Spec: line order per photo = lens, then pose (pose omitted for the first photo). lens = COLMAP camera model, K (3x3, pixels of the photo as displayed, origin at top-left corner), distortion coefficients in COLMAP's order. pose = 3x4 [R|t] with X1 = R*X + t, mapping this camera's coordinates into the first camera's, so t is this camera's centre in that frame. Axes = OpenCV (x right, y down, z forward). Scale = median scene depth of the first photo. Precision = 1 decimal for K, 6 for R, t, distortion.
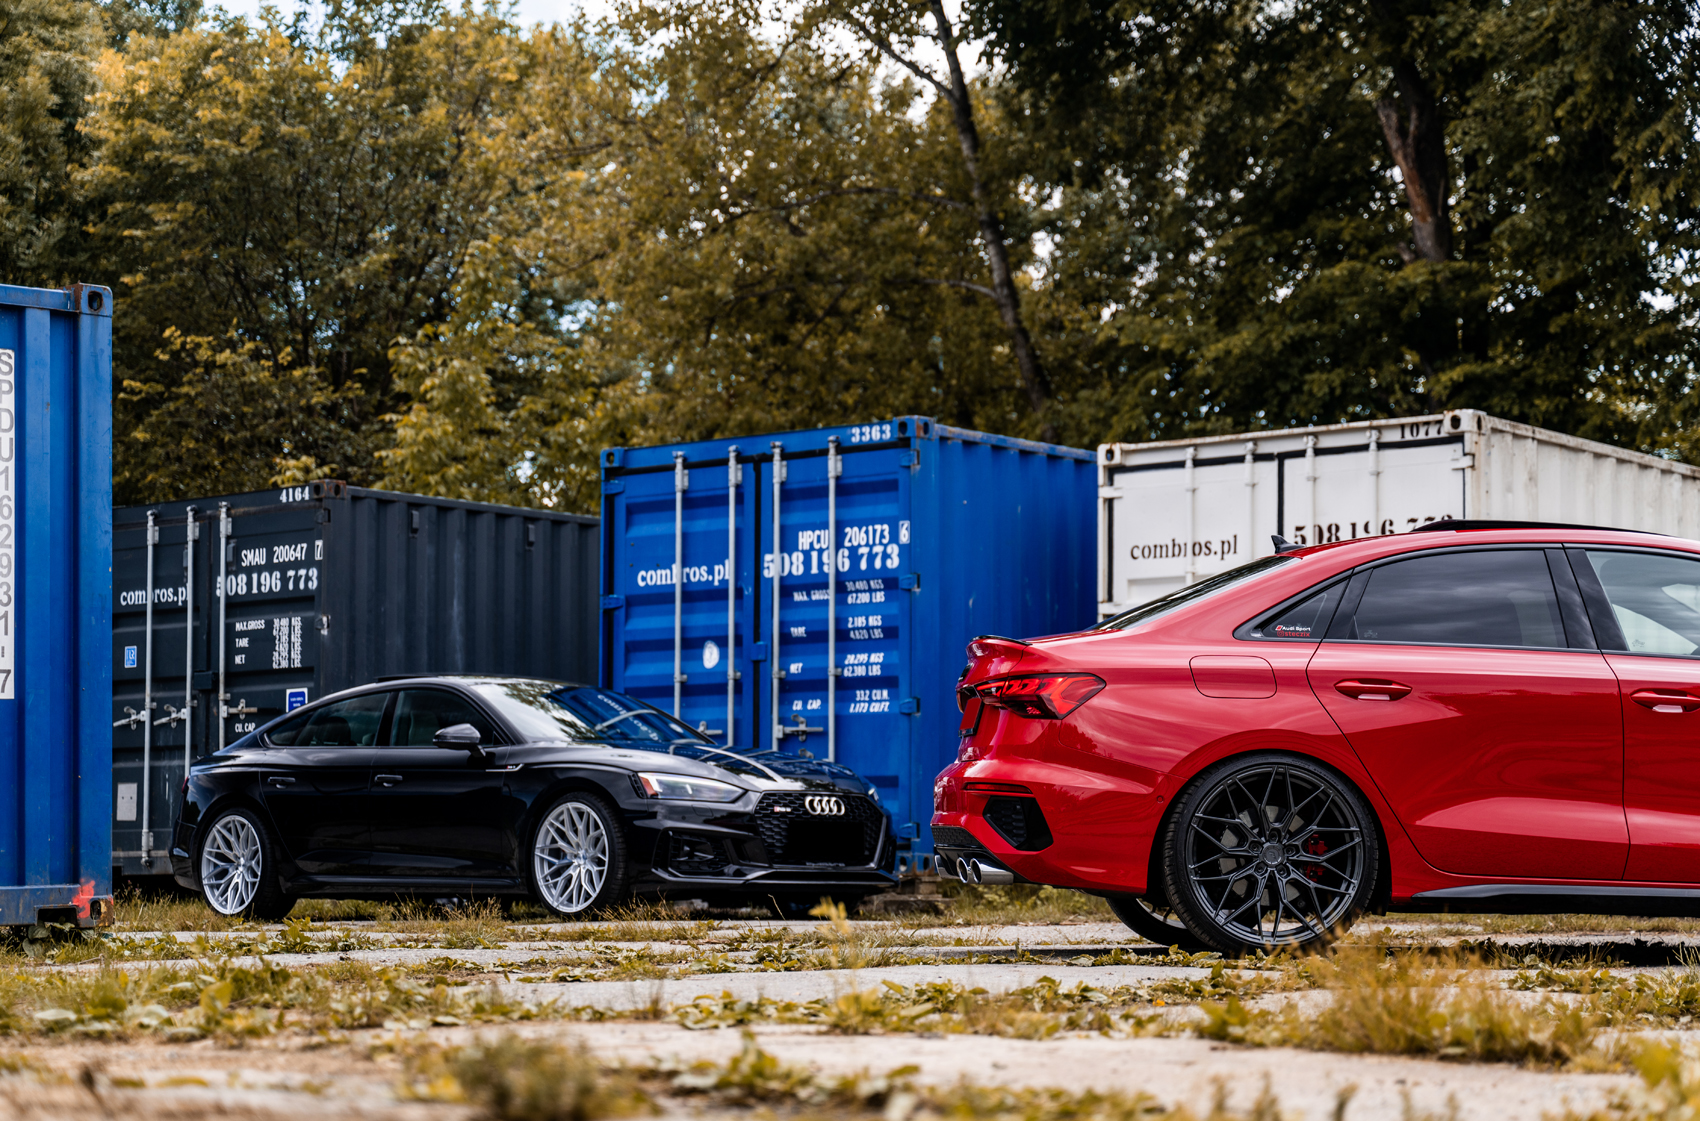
lens RADIAL K [[3348.2, 0, 857.9], [0, 3348.2, 564.2], [0, 0, 1]] dist [0.016132, 0.000000]
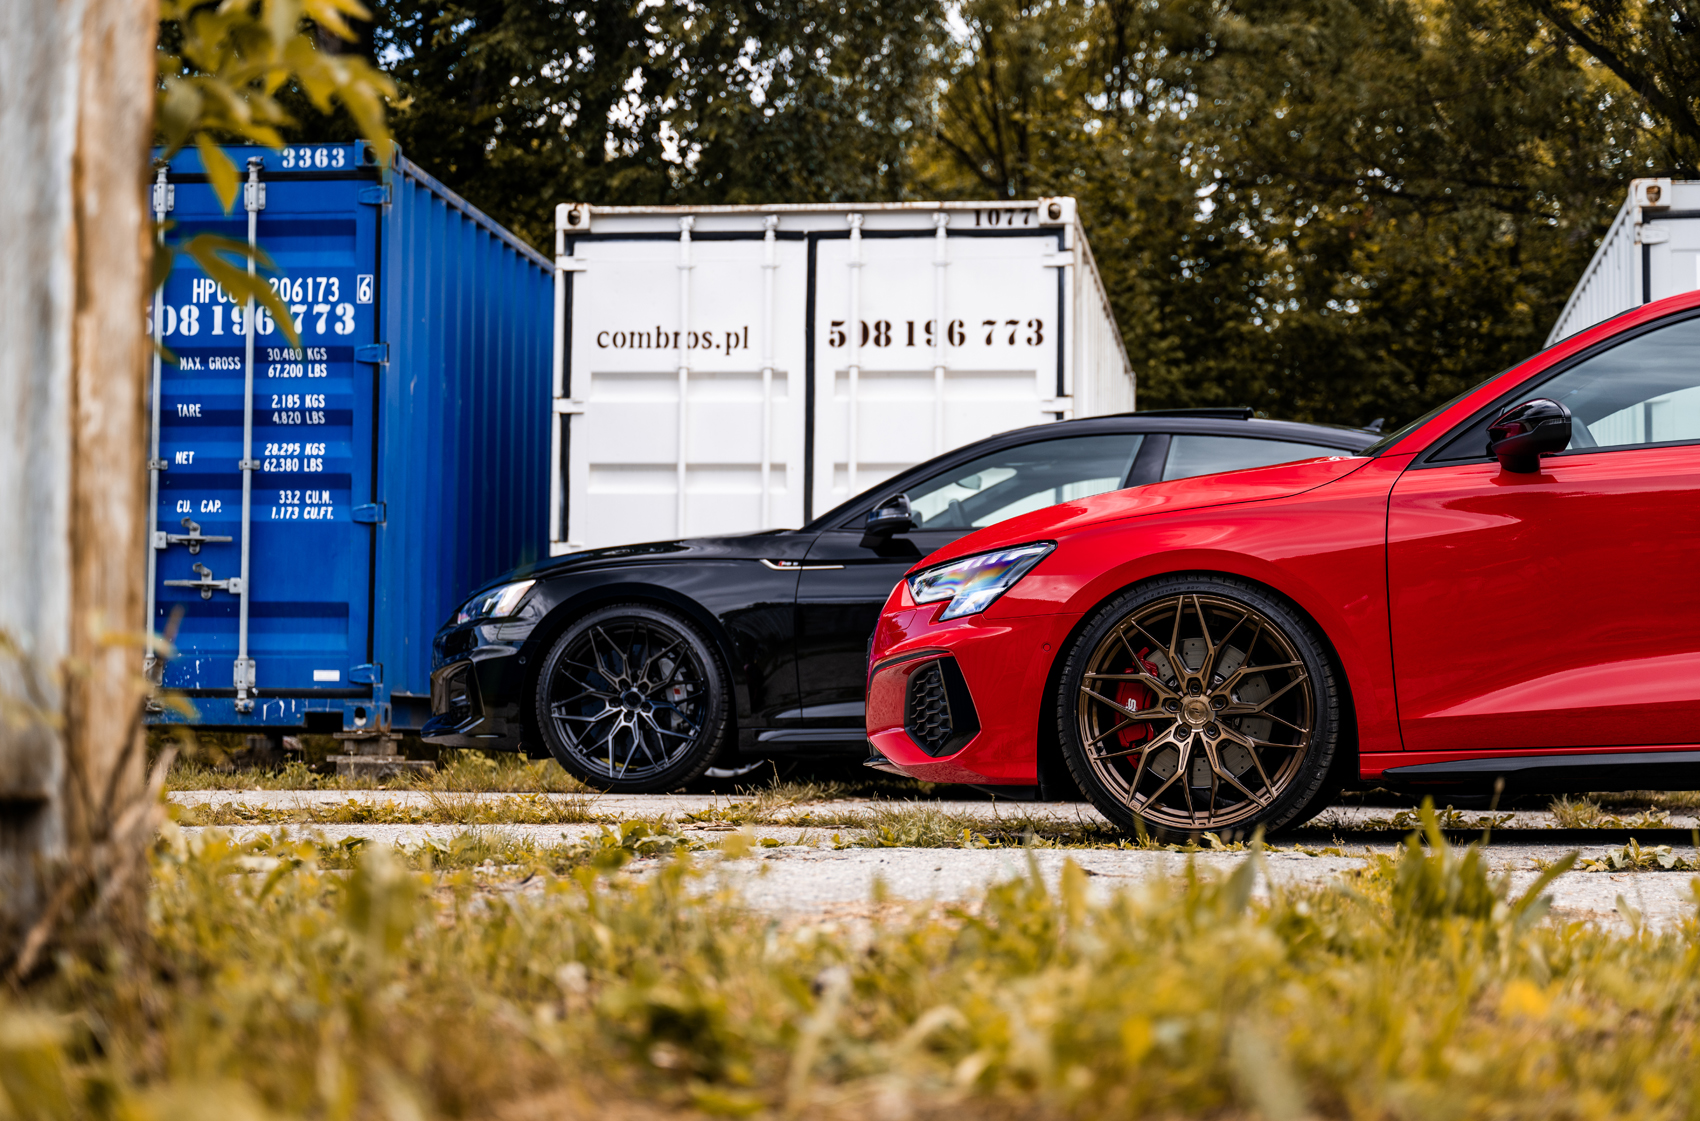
lens RADIAL K [[3061.6, 0, 841.3], [0, 3061.6, 561.4], [0, 0, 1]] dist [0.015455, 0.000000]
pose [[0.851711, 0.040082, 0.522477, -0.255696], [-0.057987, 0.998156, 0.017954, 0.033659], [-0.520794, -0.045588, 0.852464, 0.330471]]
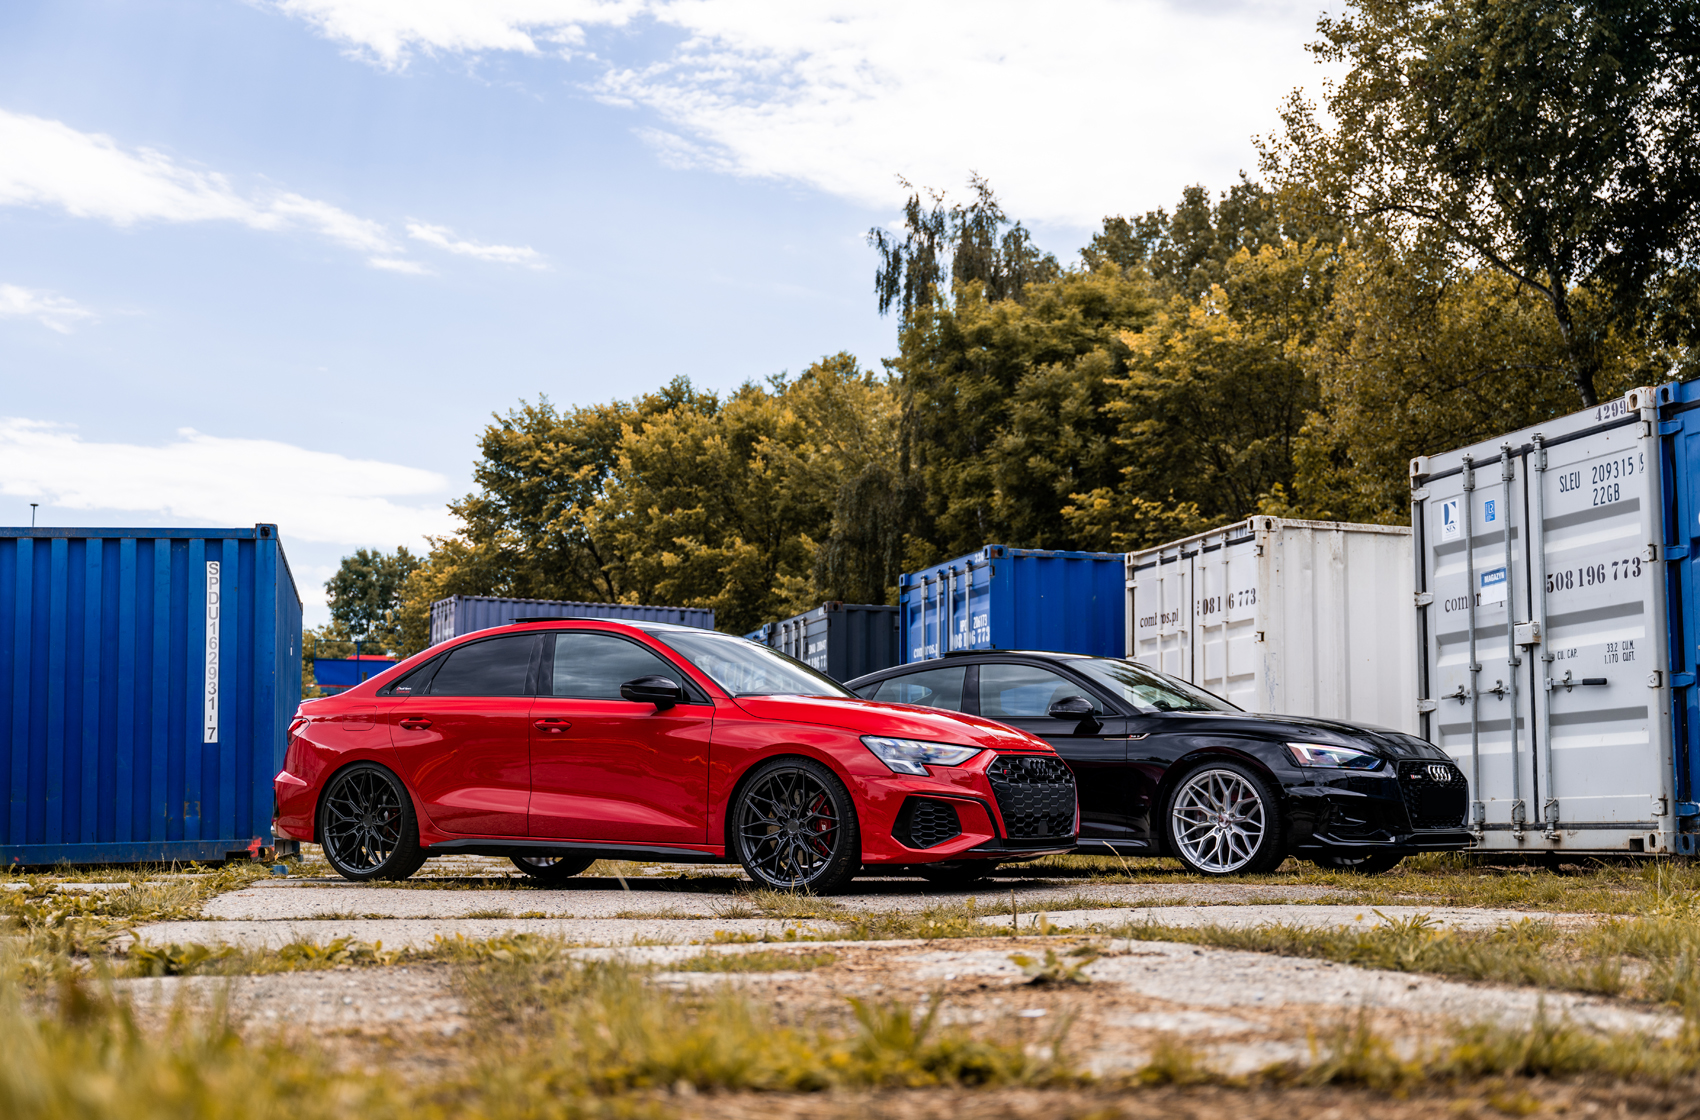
lens RADIAL K [[2152.0, 0, 839.3], [0, 2152.0, 556.2], [0, 0, 1]] dist [-0.004981, 0.000000]
pose [[0.835895, -0.070134, -0.544391, 0.500197], [0.049001, 0.997378, -0.053253, 0.011485], [0.546698, 0.017838, 0.837140, 0.109643]]
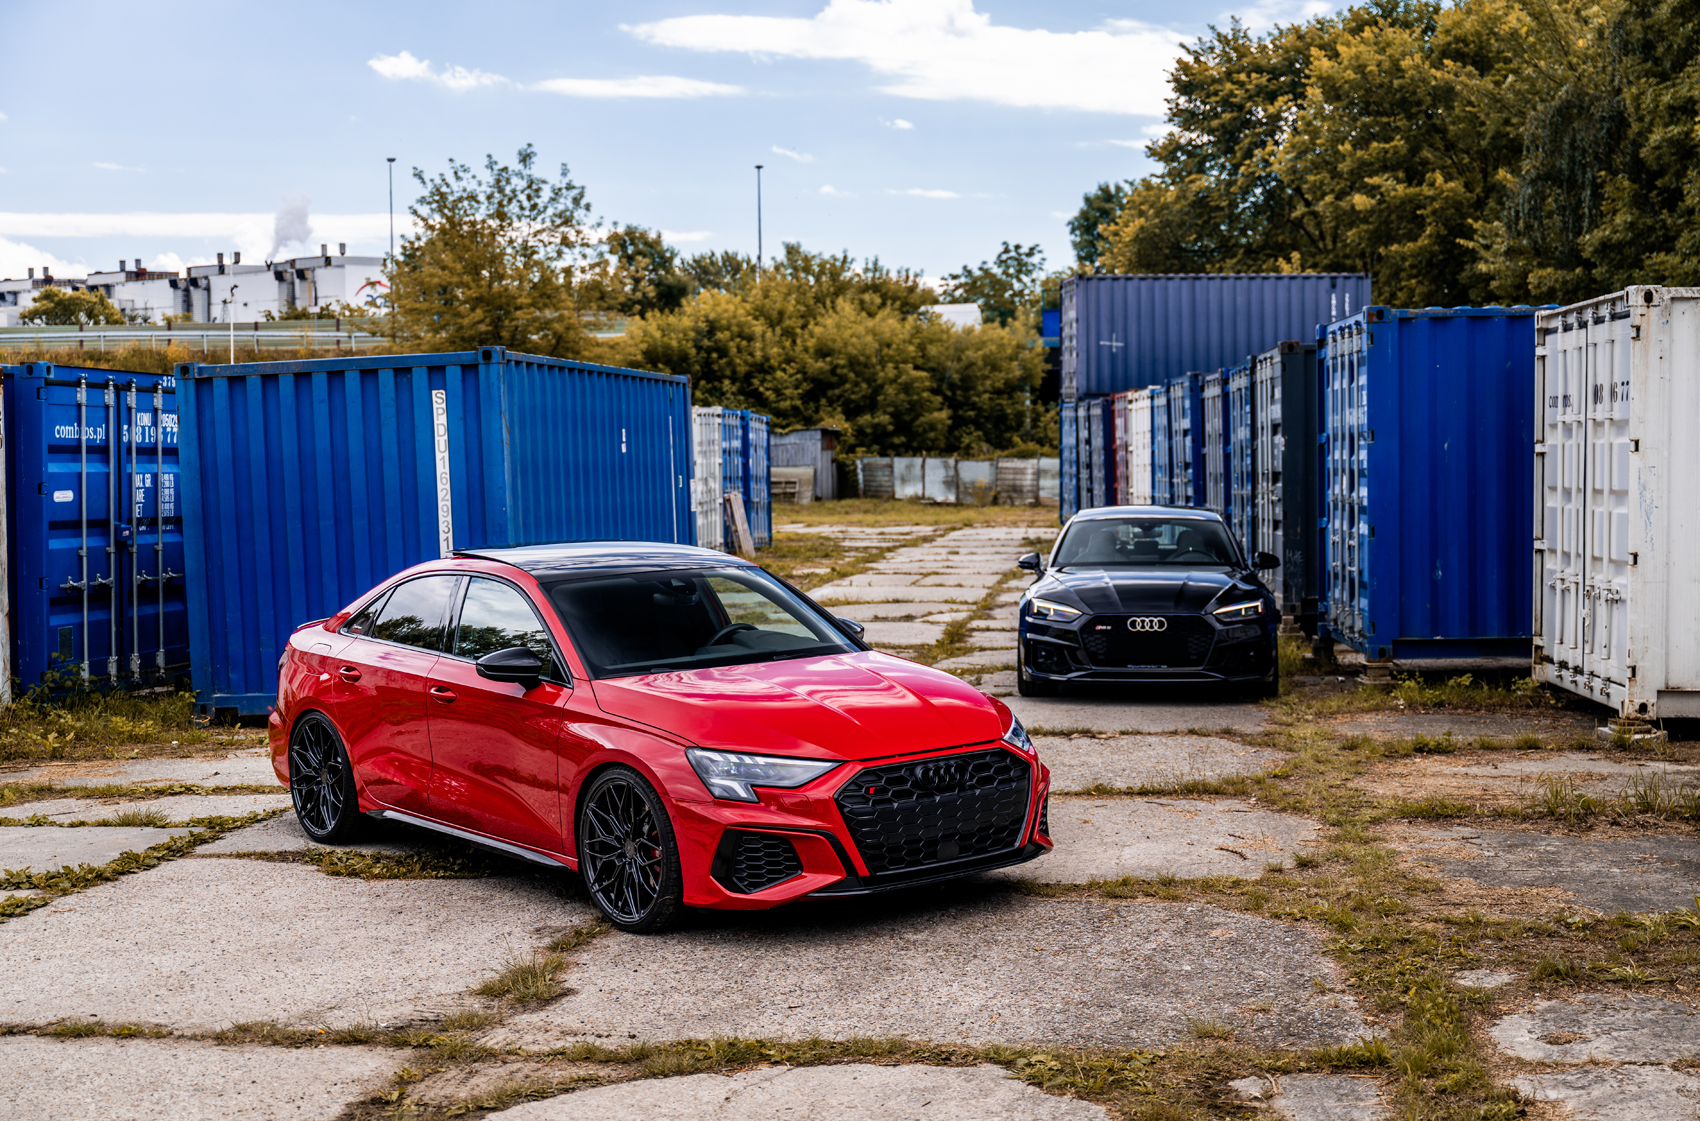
lens RADIAL K [[2263.9, 0, 853.9], [0, 2263.9, 568.6], [0, 0, 1]] dist [-0.005468, 0.000000]
pose [[0.585123, 0.026532, -0.810510, 0.595397], [0.092567, 0.990747, 0.099258, -0.047954], [0.805644, -0.133104, 0.577253, 0.322827]]
